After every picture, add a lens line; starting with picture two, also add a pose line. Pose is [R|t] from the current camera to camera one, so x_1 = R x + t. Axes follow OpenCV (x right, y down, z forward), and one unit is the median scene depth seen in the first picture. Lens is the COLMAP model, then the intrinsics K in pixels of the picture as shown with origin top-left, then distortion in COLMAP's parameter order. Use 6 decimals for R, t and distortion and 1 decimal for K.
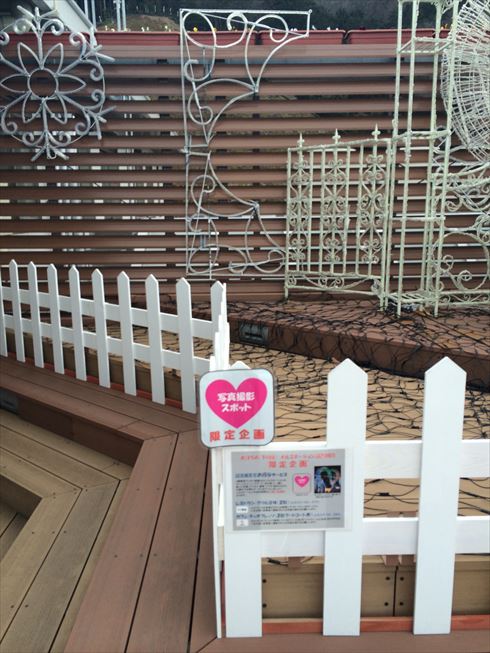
lens RADIAL K [[546.3, 0, 245.0], [0, 546.3, 326.5], [0, 0, 1]] dist [0.115265, -0.124234]
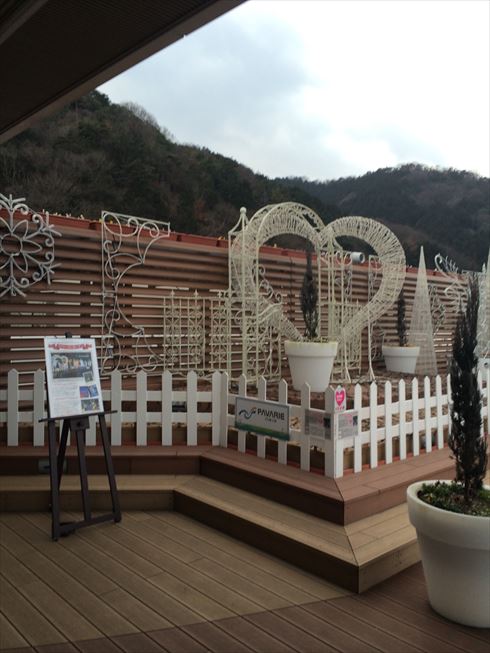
lens RADIAL K [[546.3, 0, 245.0], [0, 546.3, 326.5], [0, 0, 1]] dist [0.115265, -0.124234]
pose [[0.755525, 0.015313, 0.654941, -0.832214], [0.111875, 0.982026, -0.152017, 0.047571], [-0.645497, 0.188124, 0.740232, -0.377277]]
